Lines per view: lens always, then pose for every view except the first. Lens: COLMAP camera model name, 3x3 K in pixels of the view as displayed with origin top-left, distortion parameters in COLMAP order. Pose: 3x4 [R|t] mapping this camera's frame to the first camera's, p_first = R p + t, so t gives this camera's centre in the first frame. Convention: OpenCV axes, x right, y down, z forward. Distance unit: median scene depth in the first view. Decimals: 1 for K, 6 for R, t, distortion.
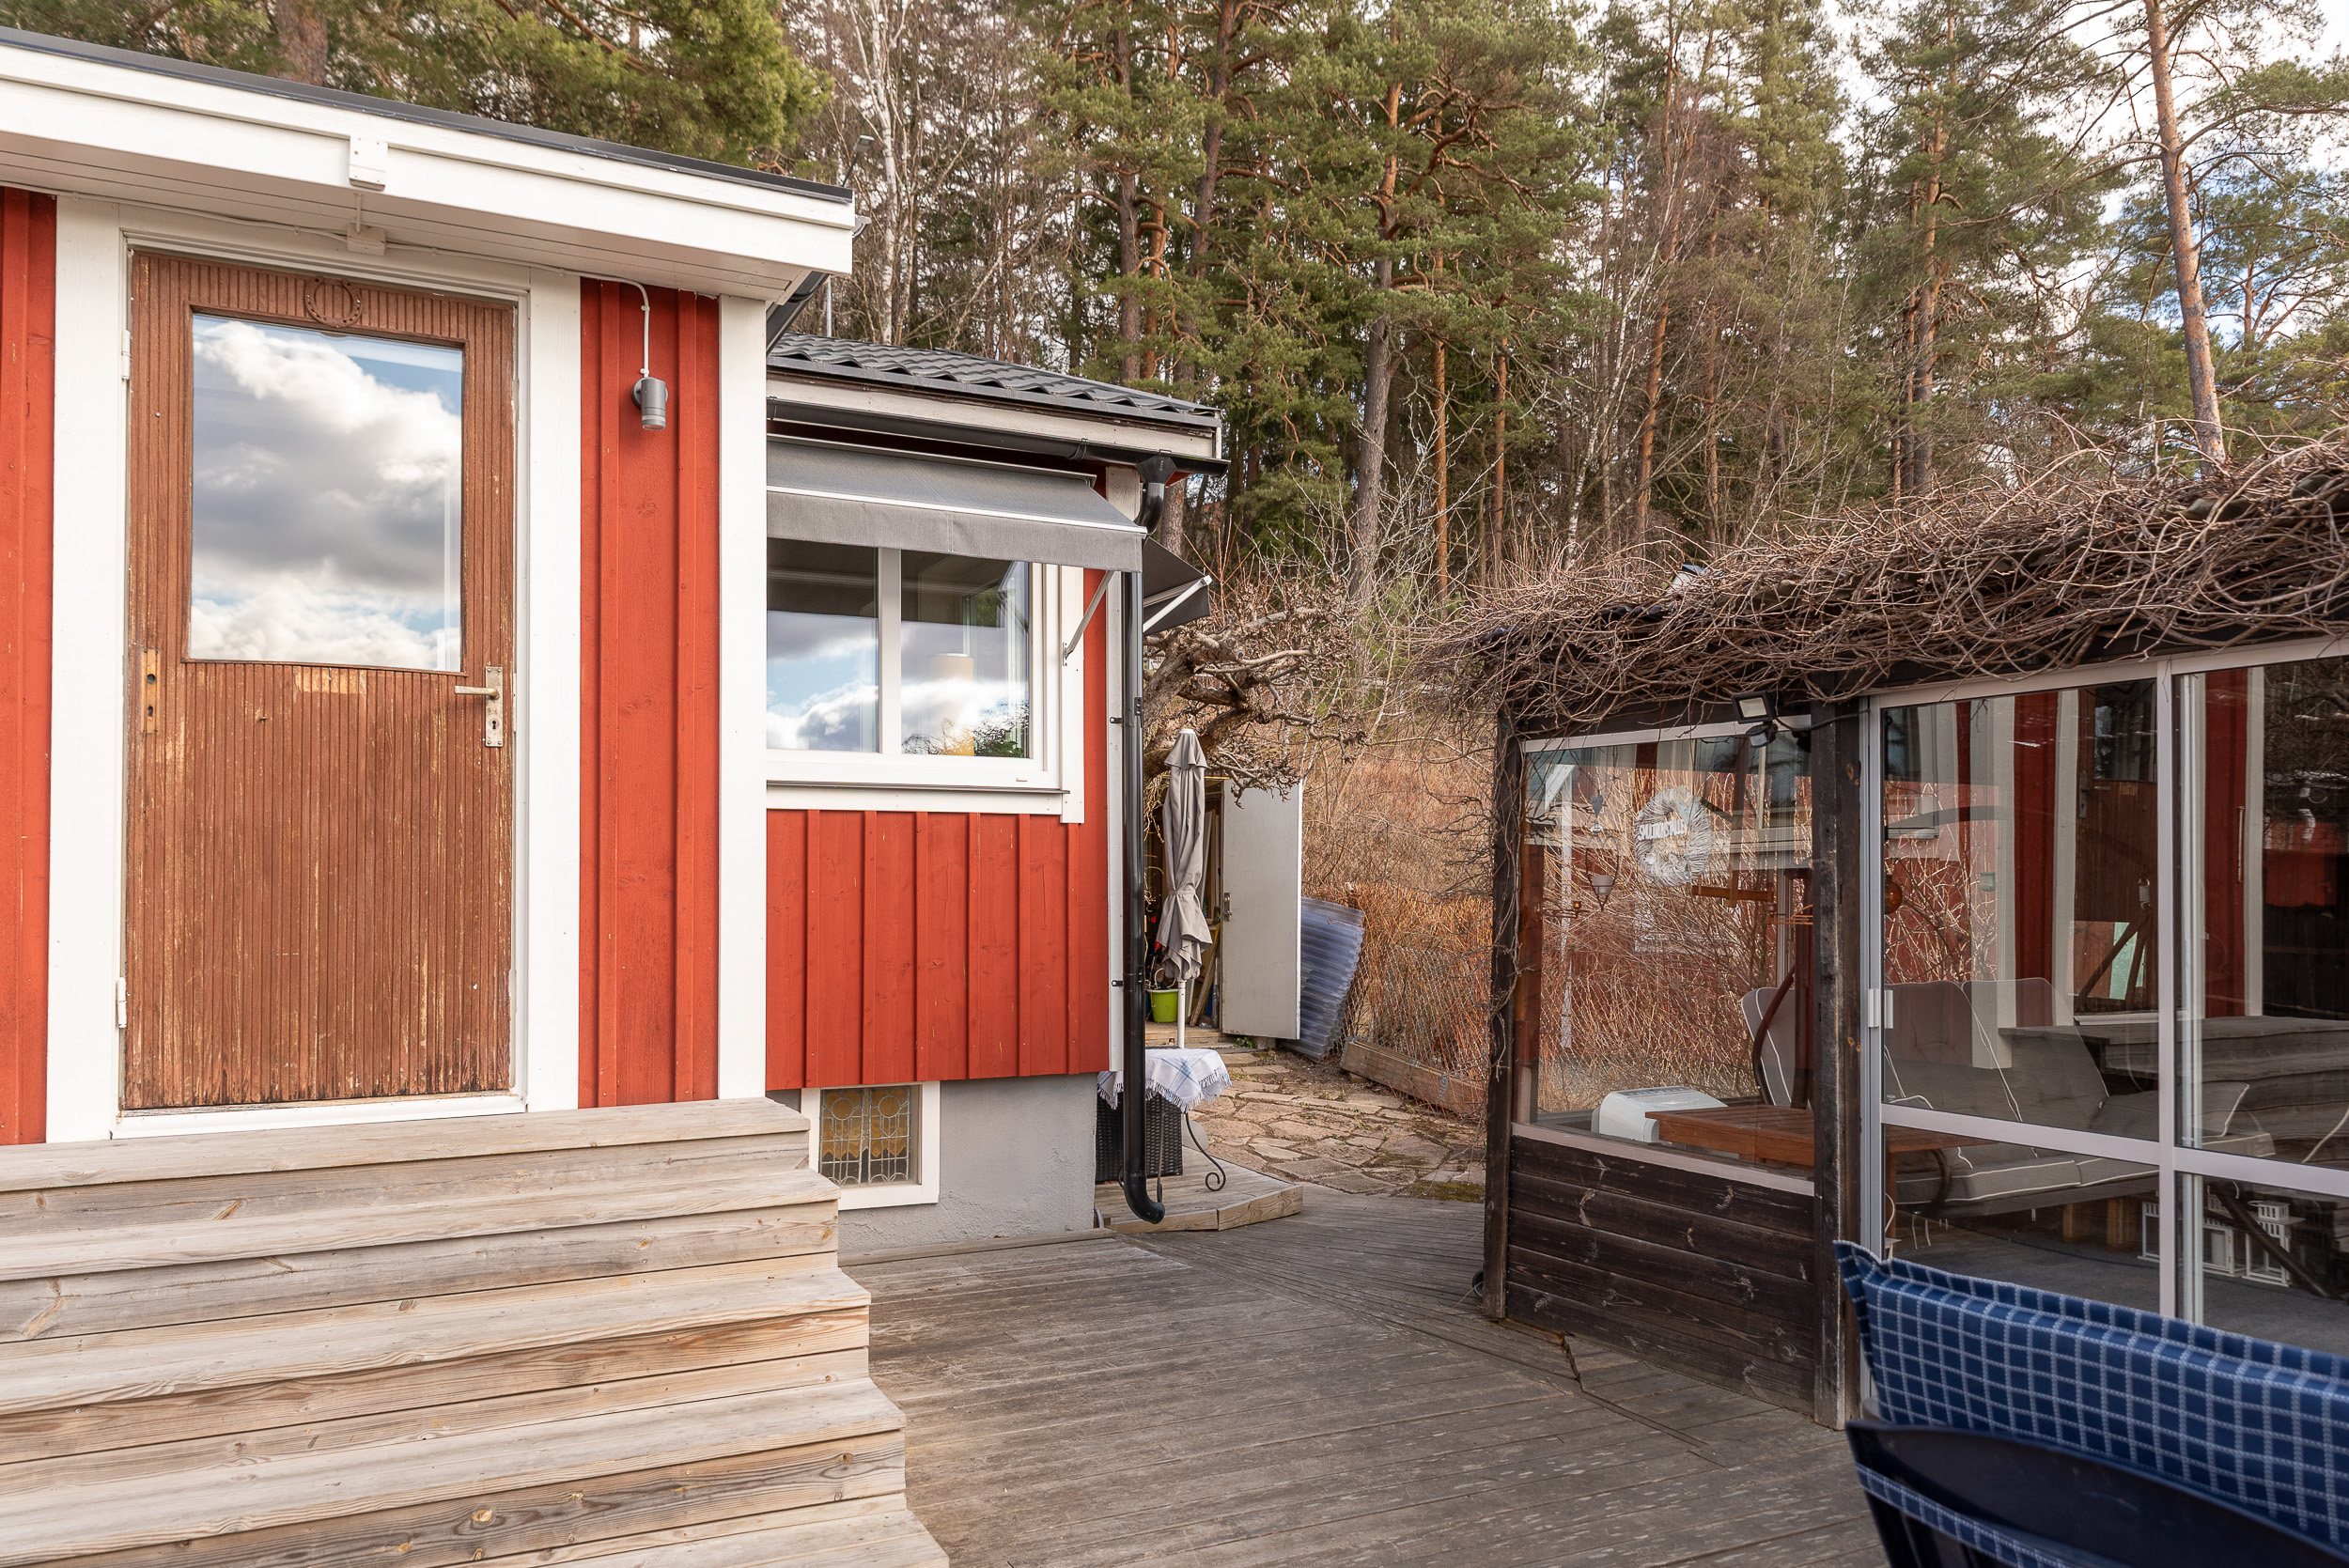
lens RADIAL K [[1615.8, 0, 1177.9], [0, 1615.8, 852.8], [0, 0, 1]] dist [0.001025, -0.001415]
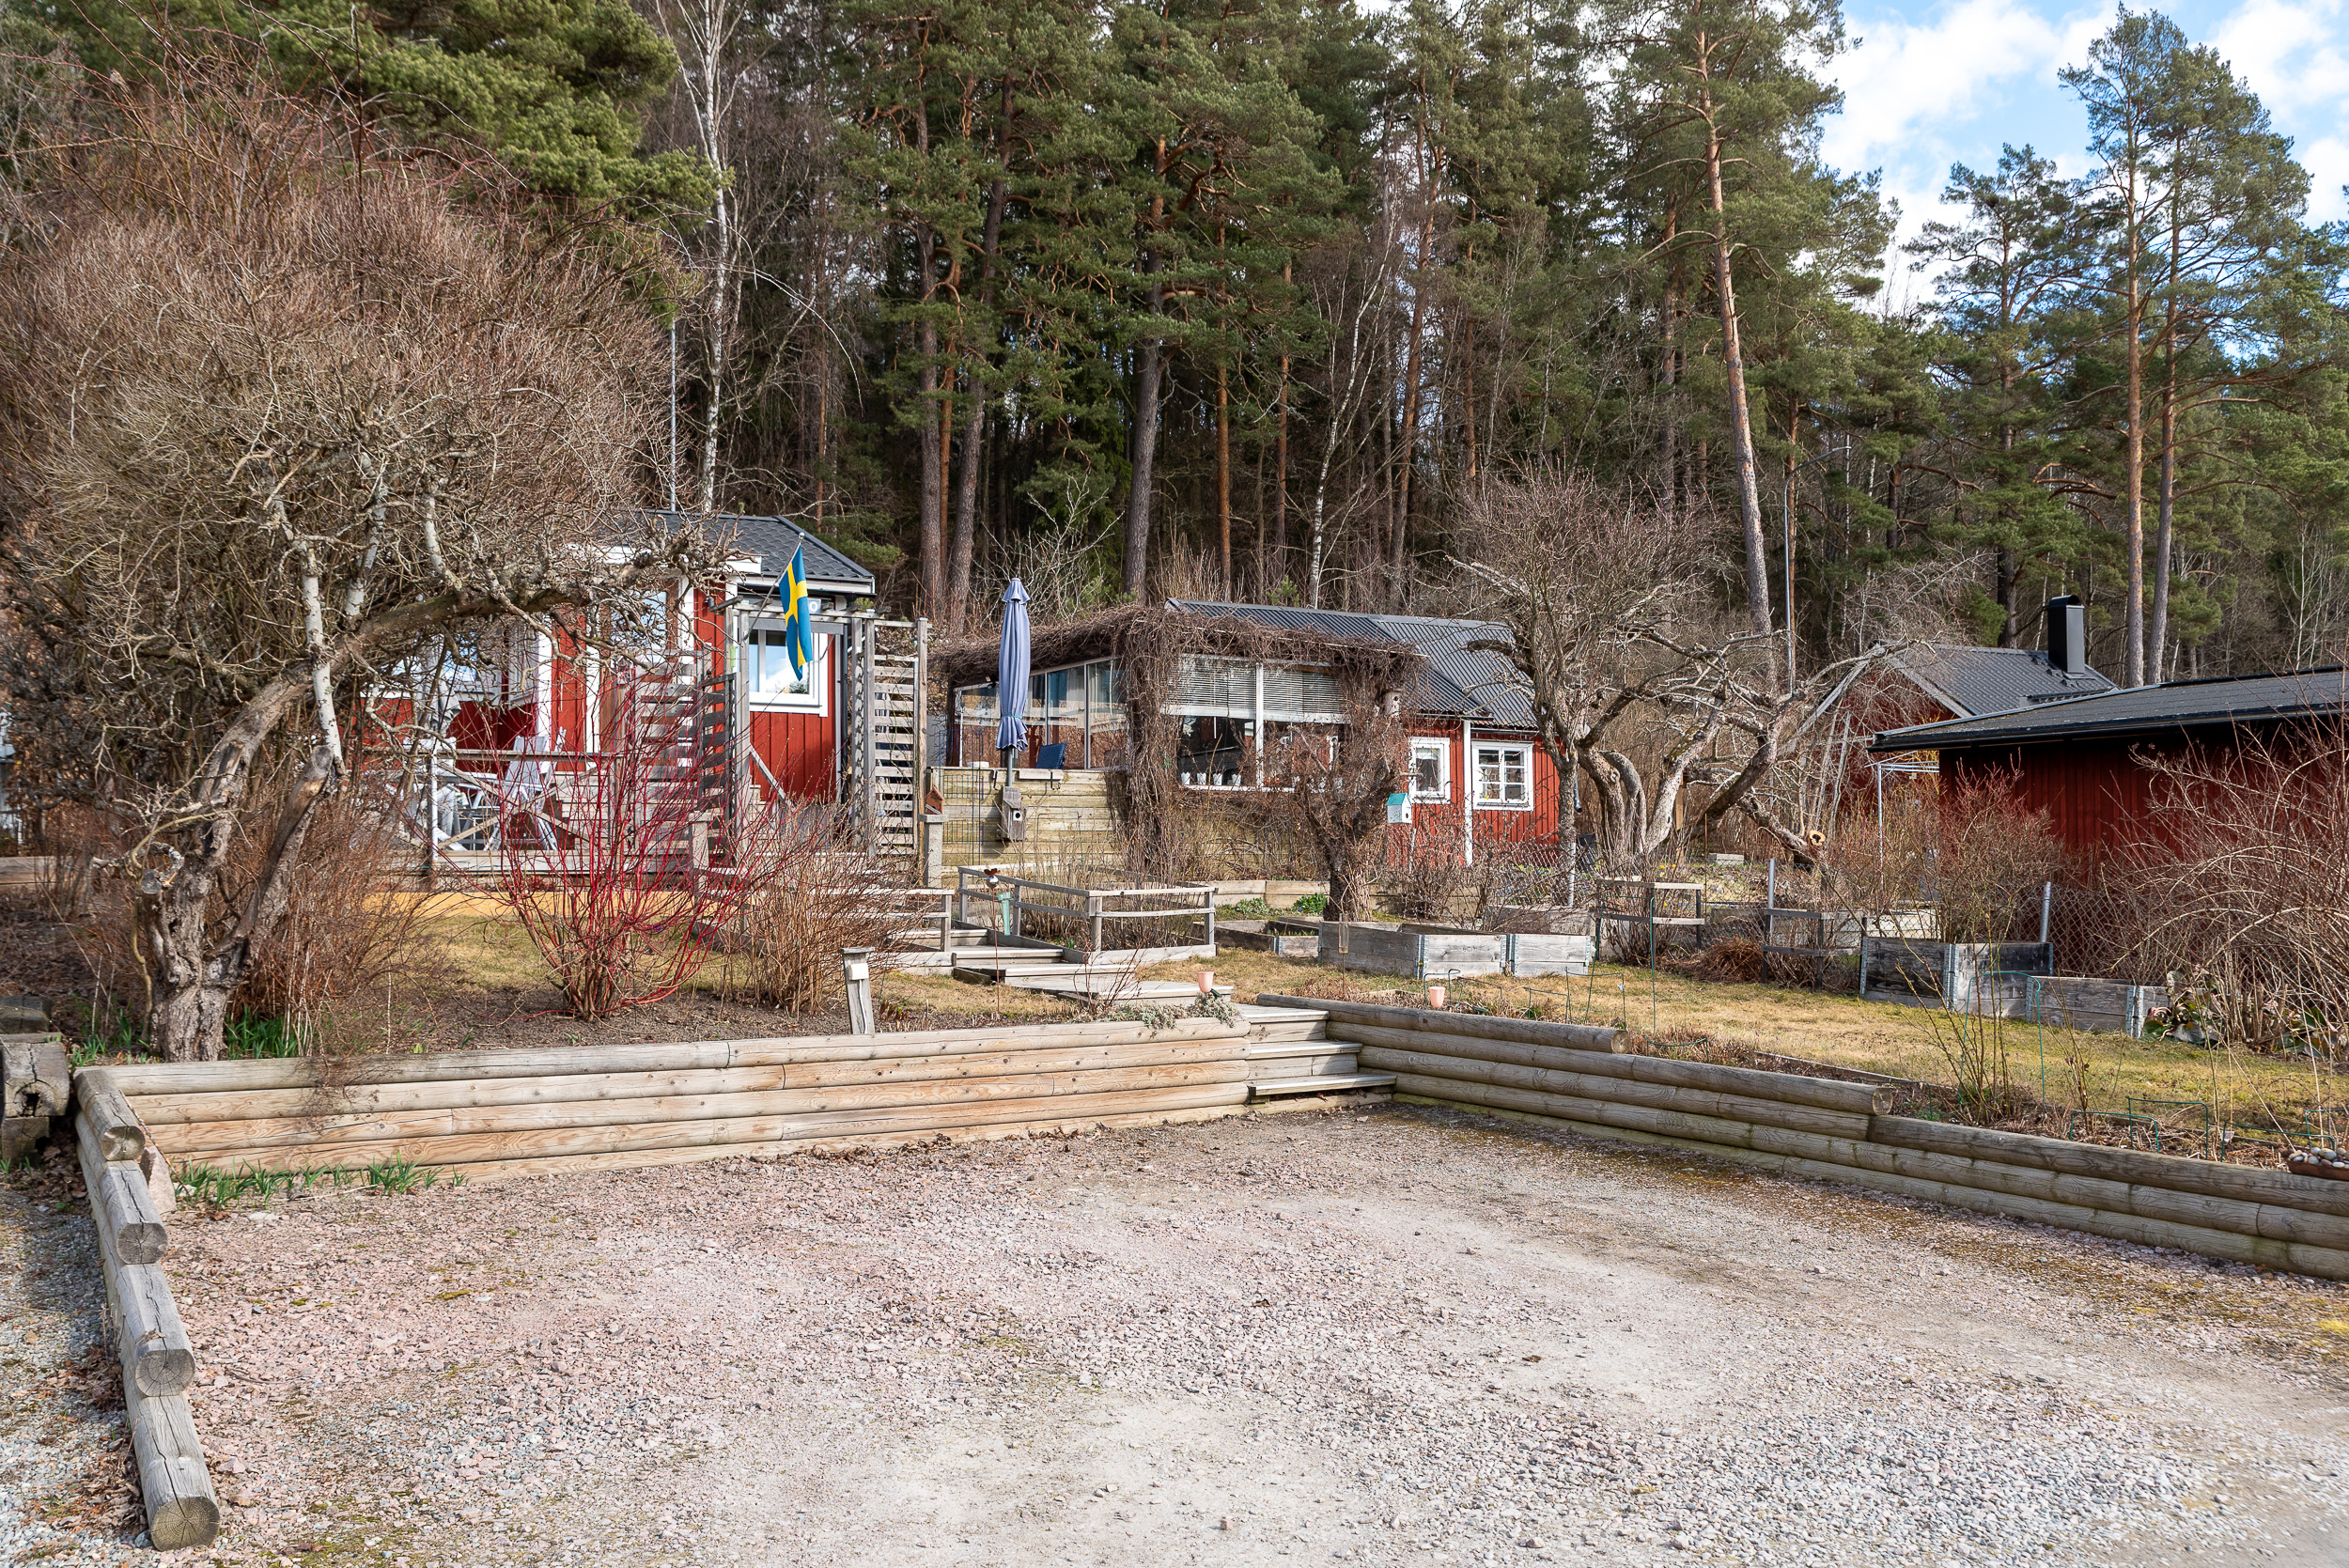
lens RADIAL K [[2061.7, 0, 1174.5], [0, 2061.7, 784.0], [0, 0, 1]] dist [-0.001150, -0.000236]
pose [[0.997892, 0.001269, 0.064886, 0.497001], [0.000571, 0.999598, -0.028333, 0.319578], [-0.064895, 0.028311, 0.997490, -4.205955]]
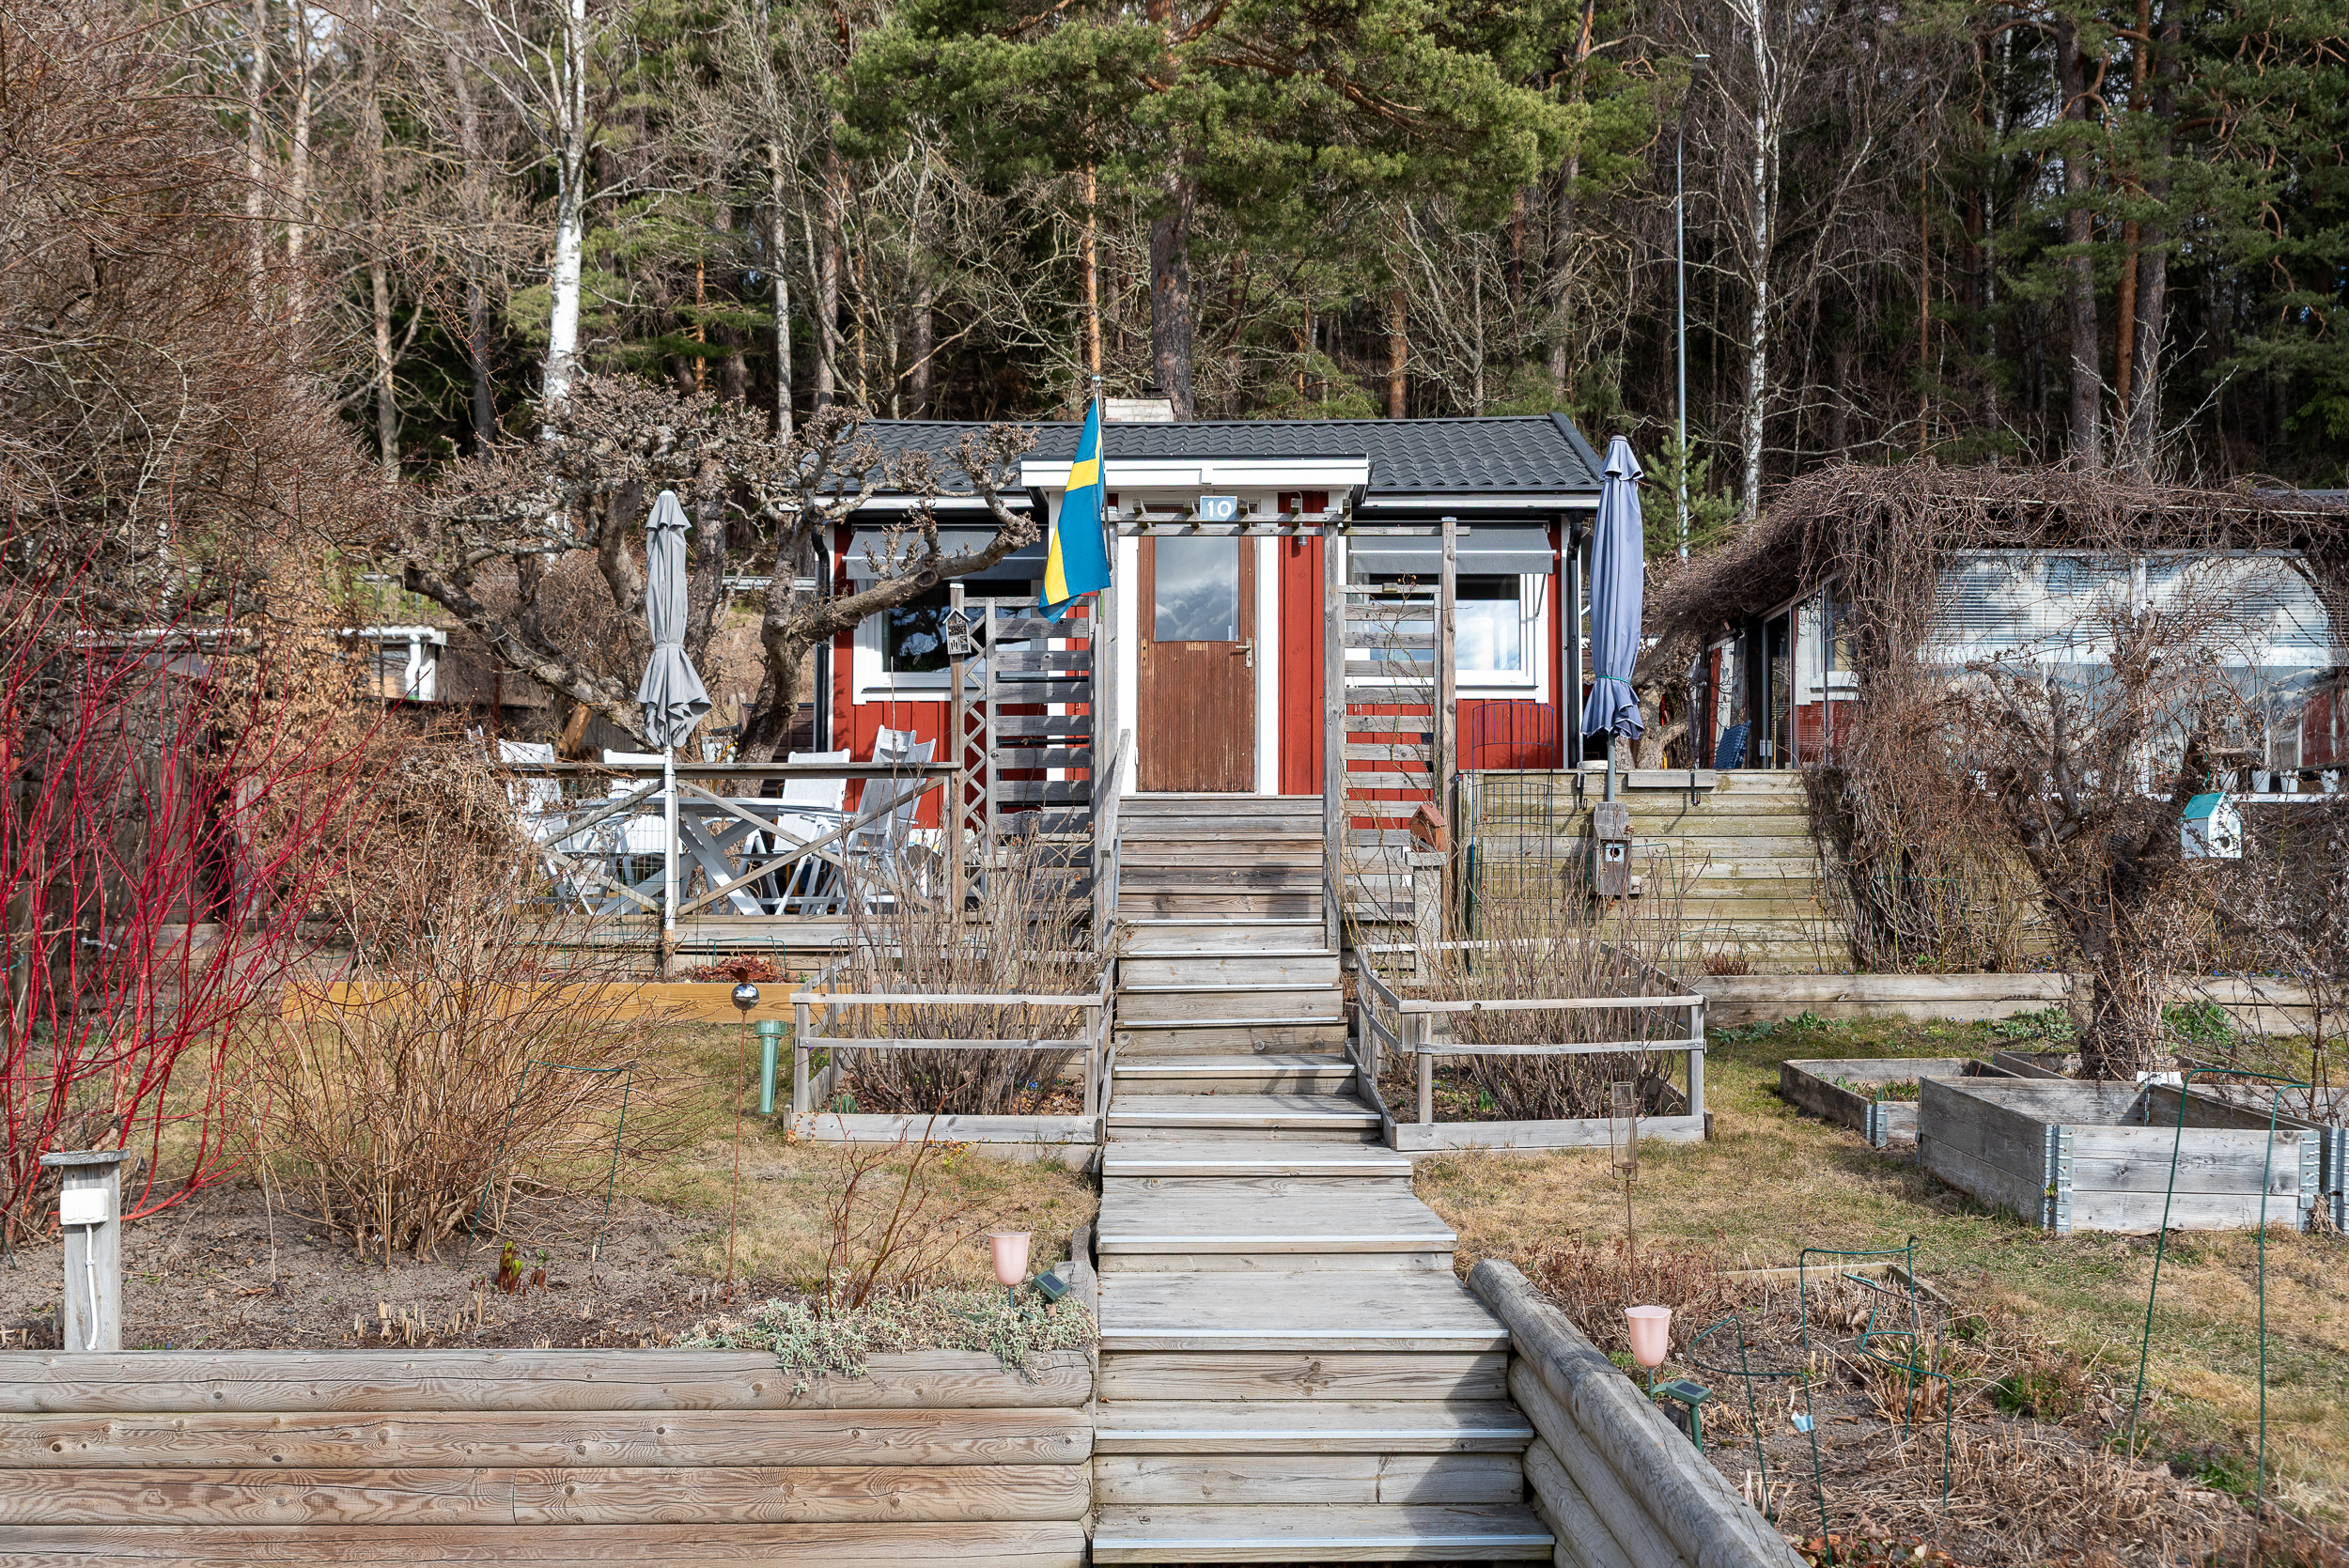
lens RADIAL K [[2461.1, 0, 1174.5], [0, 2461.1, 784.0], [0, 0, 1]] dist [-0.008503, -0.008298]
pose [[0.878546, -0.026238, -0.476936, 1.406235], [0.005145, 0.998952, -0.045478, 0.311276], [0.477630, 0.037501, 0.877760, -2.633185]]
